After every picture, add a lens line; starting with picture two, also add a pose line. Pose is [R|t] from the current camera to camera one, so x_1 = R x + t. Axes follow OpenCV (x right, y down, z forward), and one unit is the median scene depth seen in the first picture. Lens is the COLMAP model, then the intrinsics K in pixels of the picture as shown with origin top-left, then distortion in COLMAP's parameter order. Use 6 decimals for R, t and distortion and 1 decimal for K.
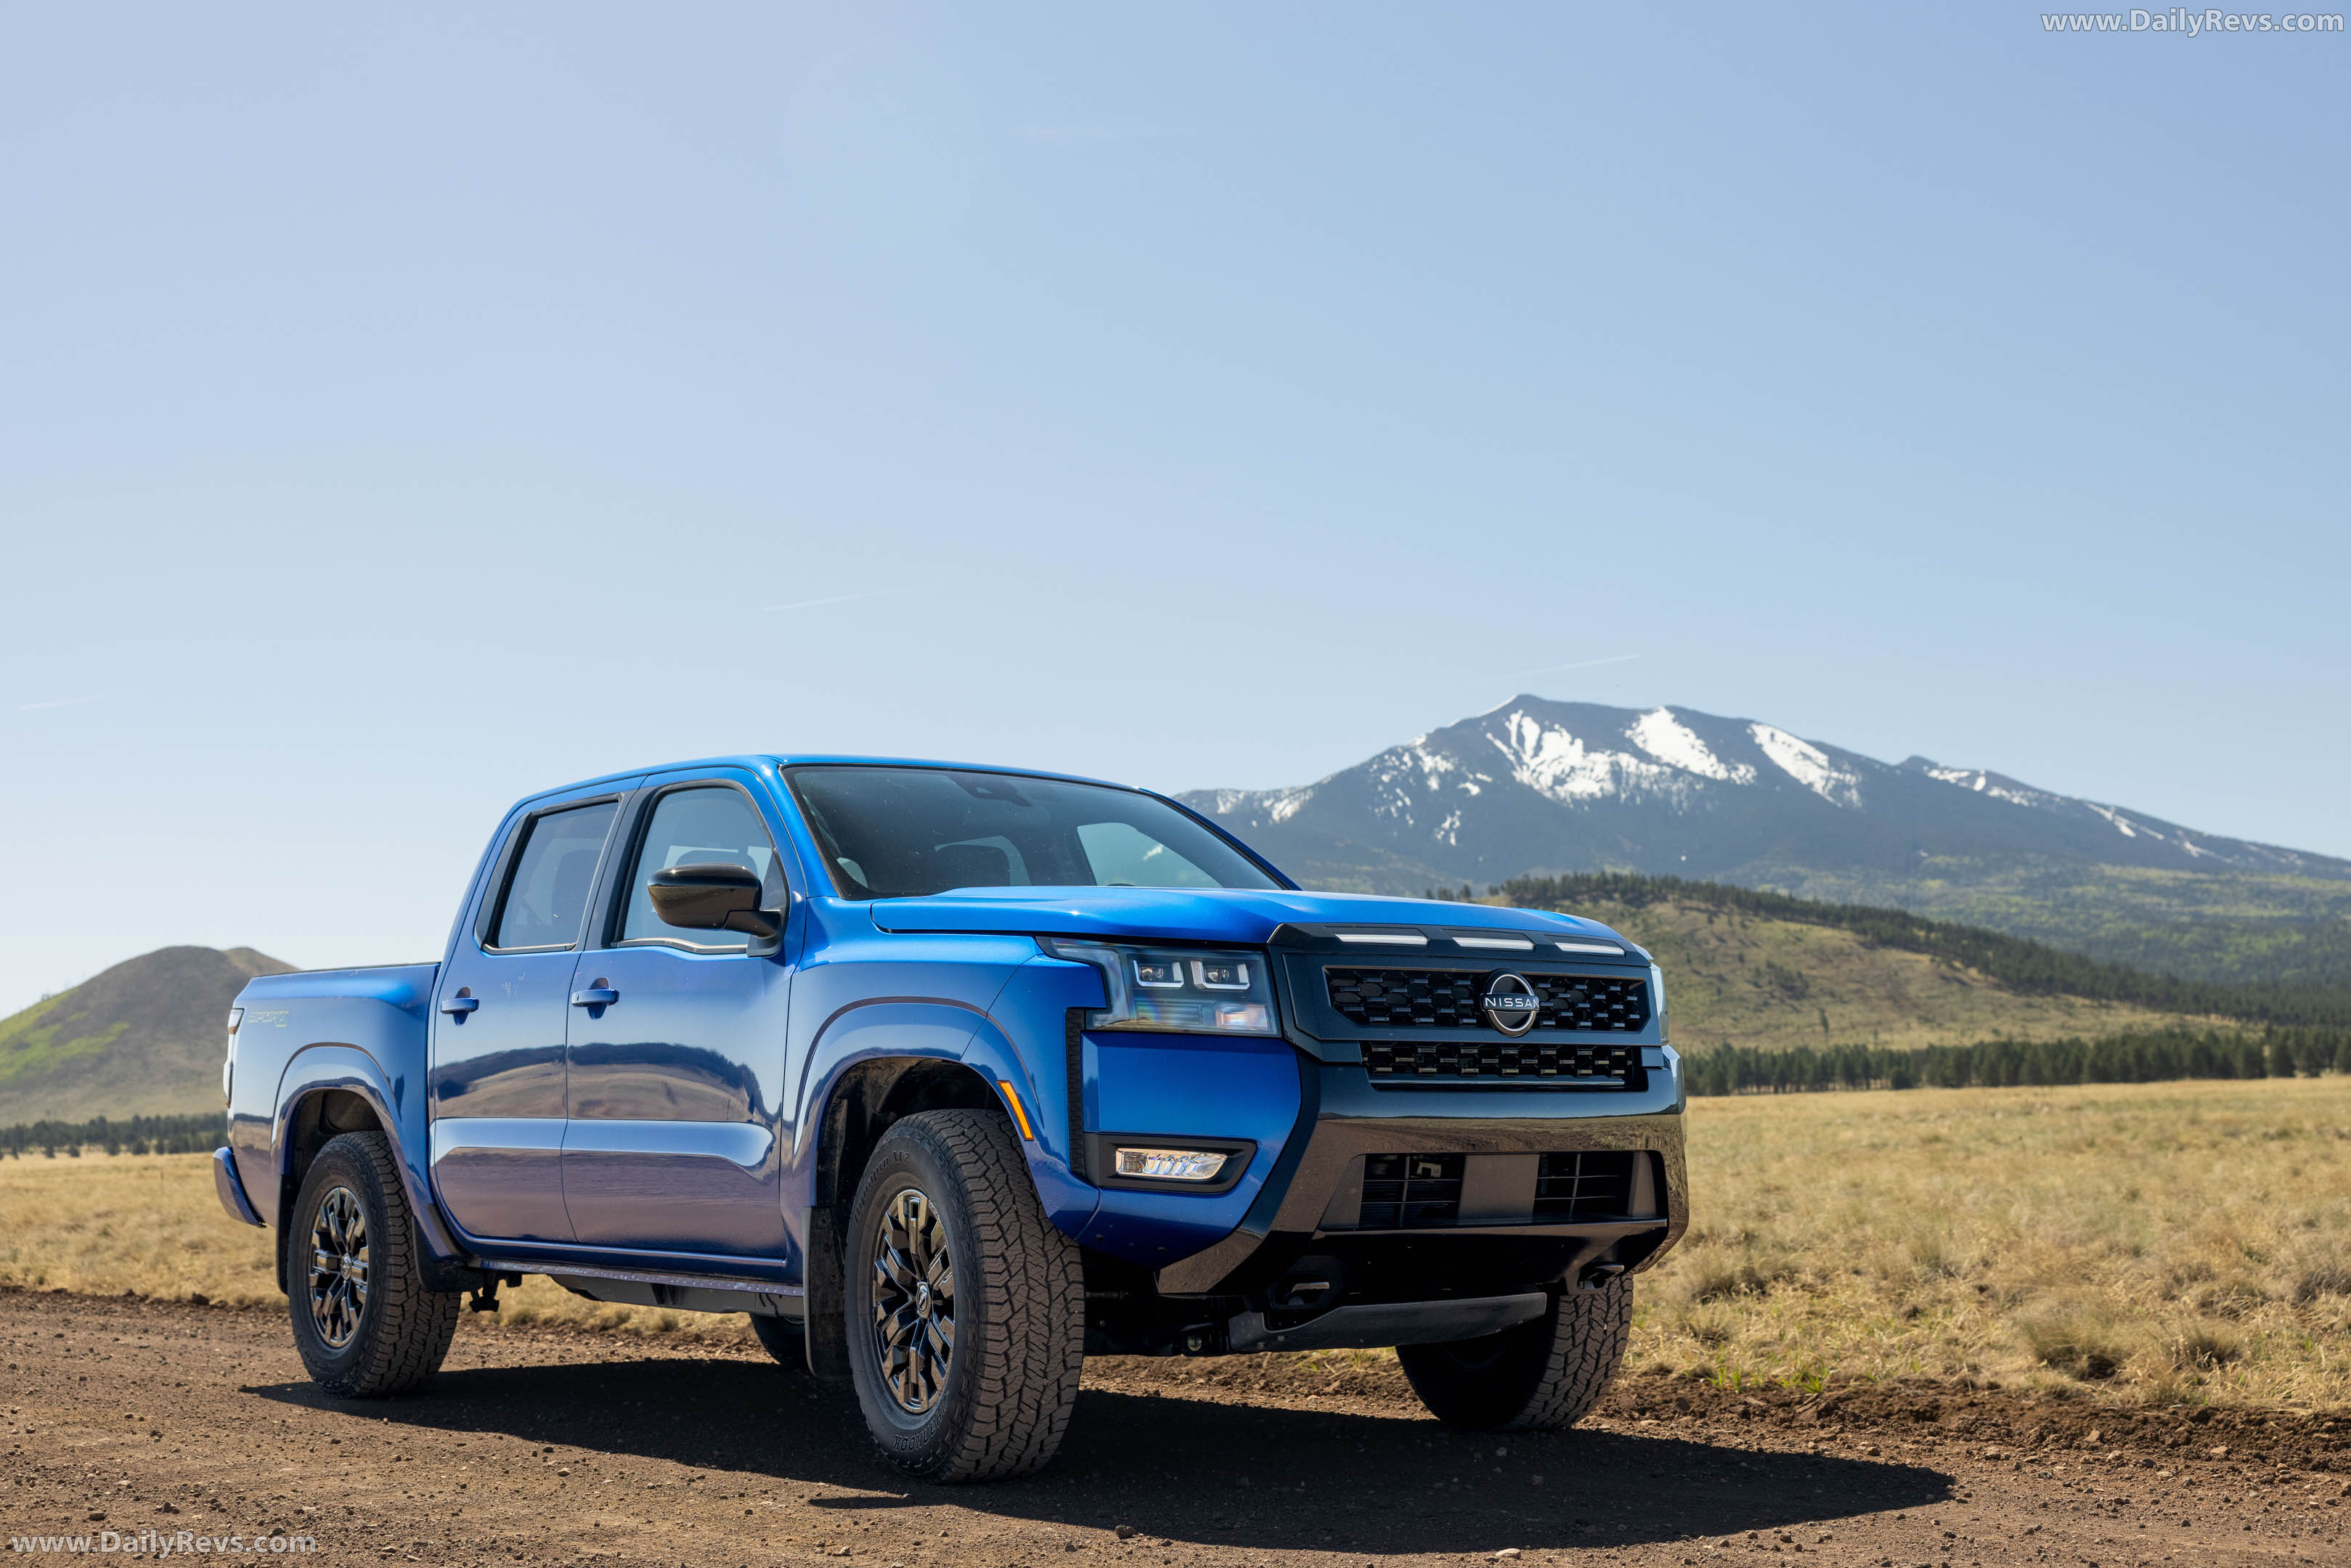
lens RADIAL K [[3786.7, 0, 1175.0], [0, 3786.7, 613.8], [0, 0, 1]] dist [-0.000453, -0.009425]
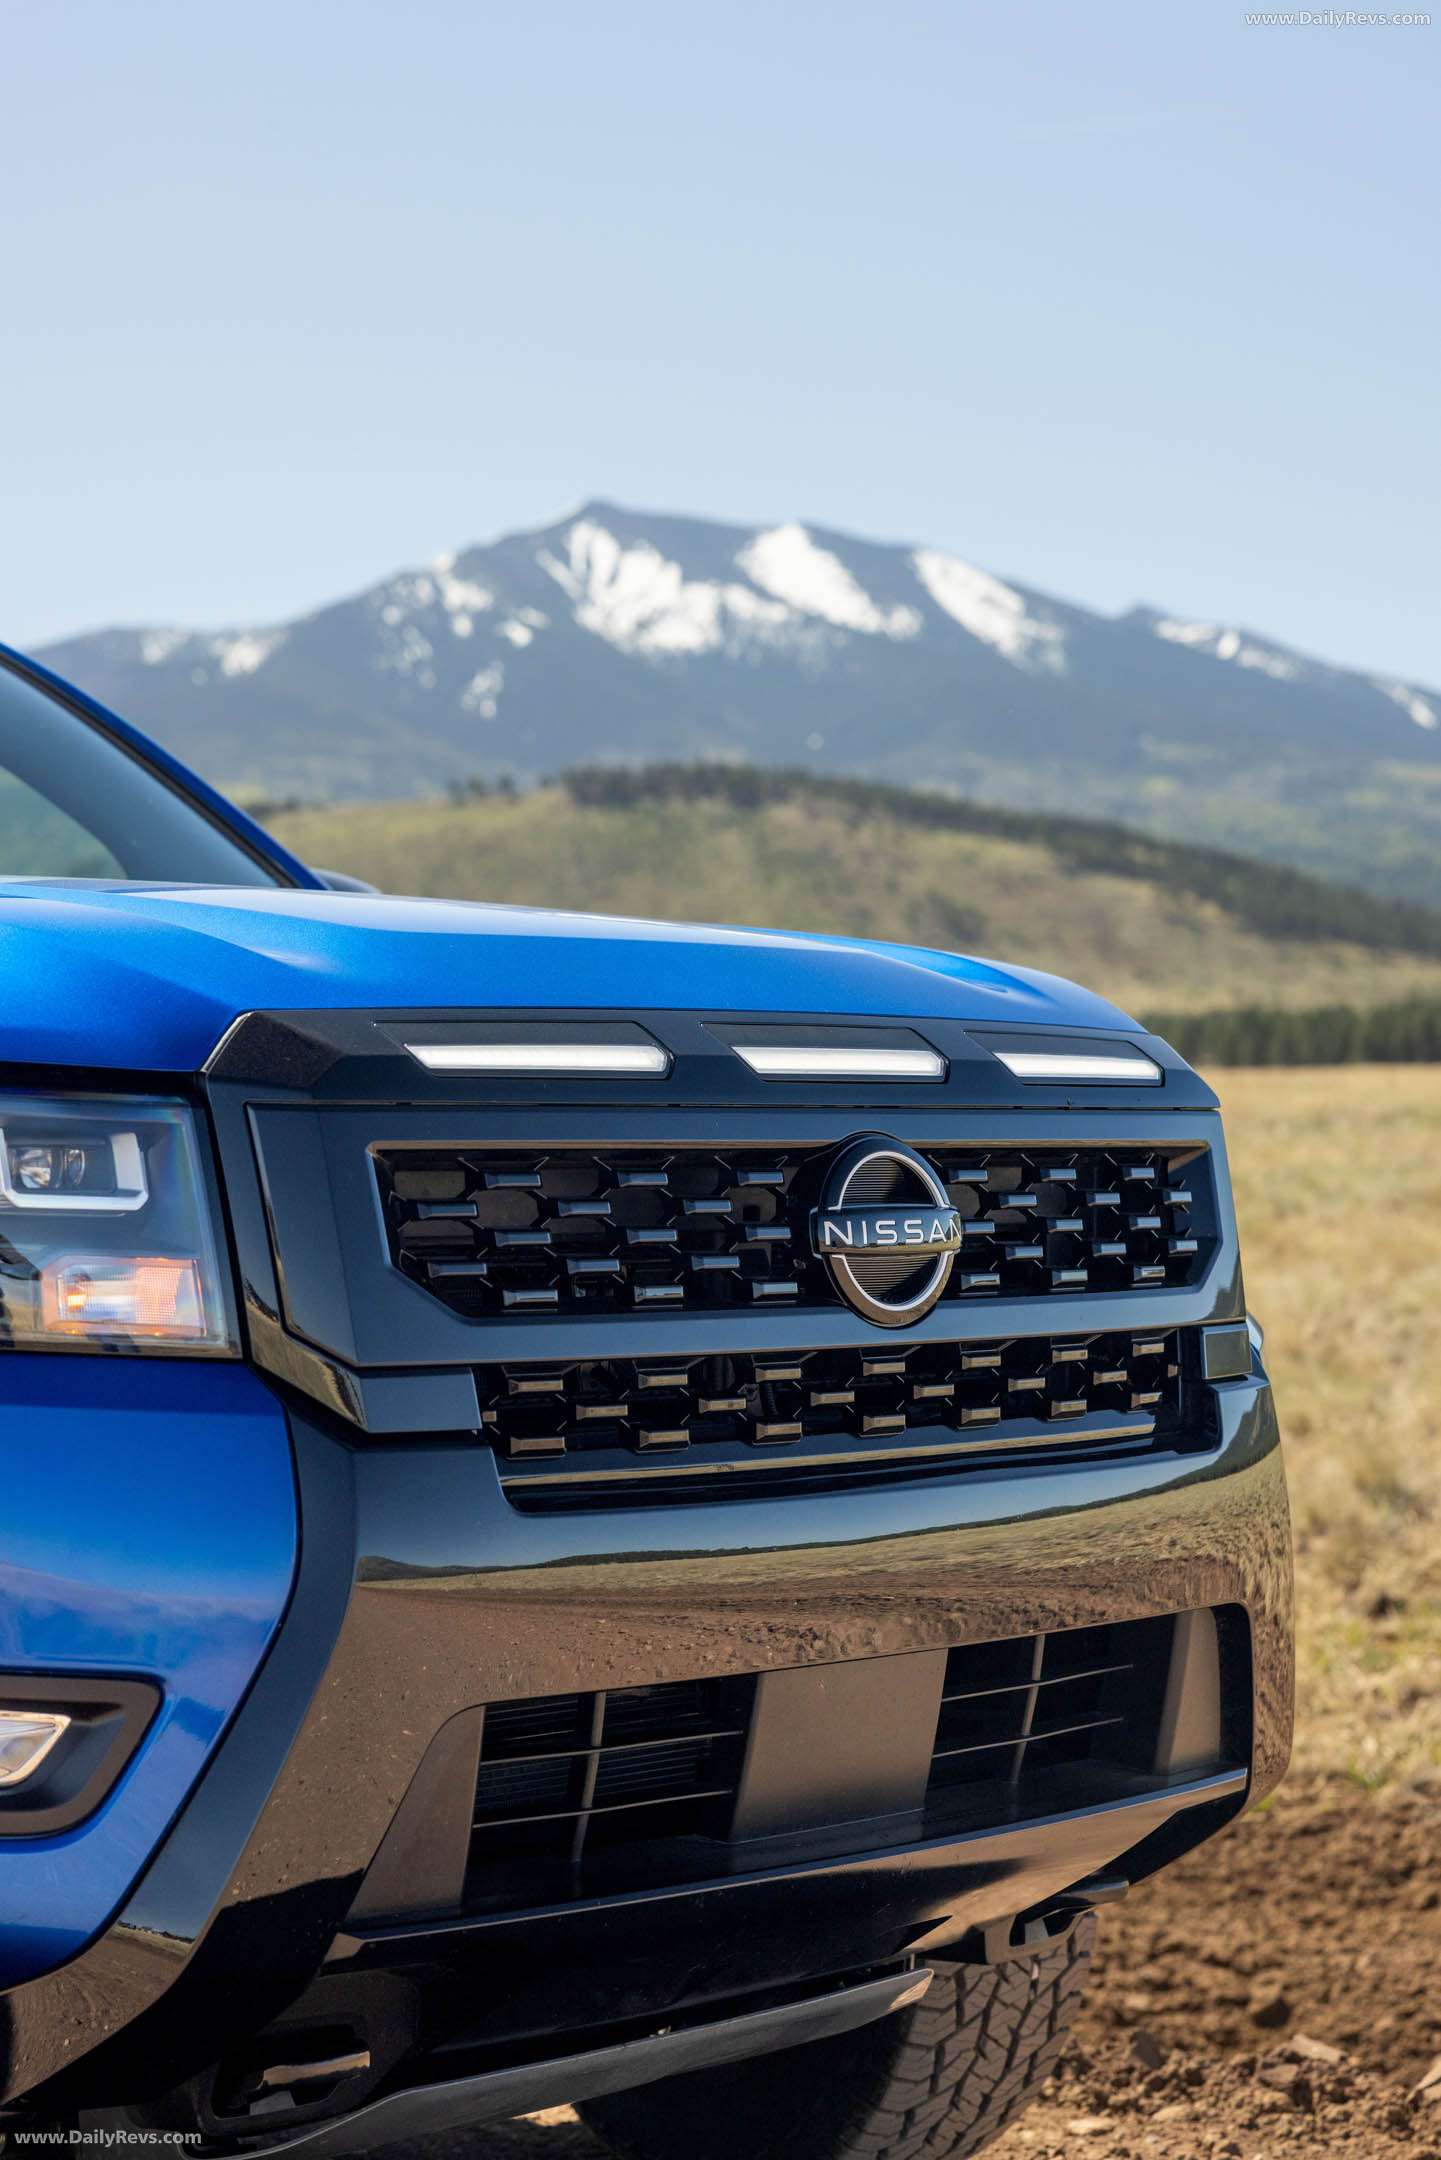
lens RADIAL K [[4083.8, 0, 720.5], [0, 4083.8, 1080.0], [0, 0, 1]] dist [-0.004441, 0.051794]
pose [[0.989140, 0.010183, 0.146621, 0.015947], [-0.032634, 0.987912, 0.151544, 0.030005], [-0.143306, -0.154683, 0.977516, 0.610756]]
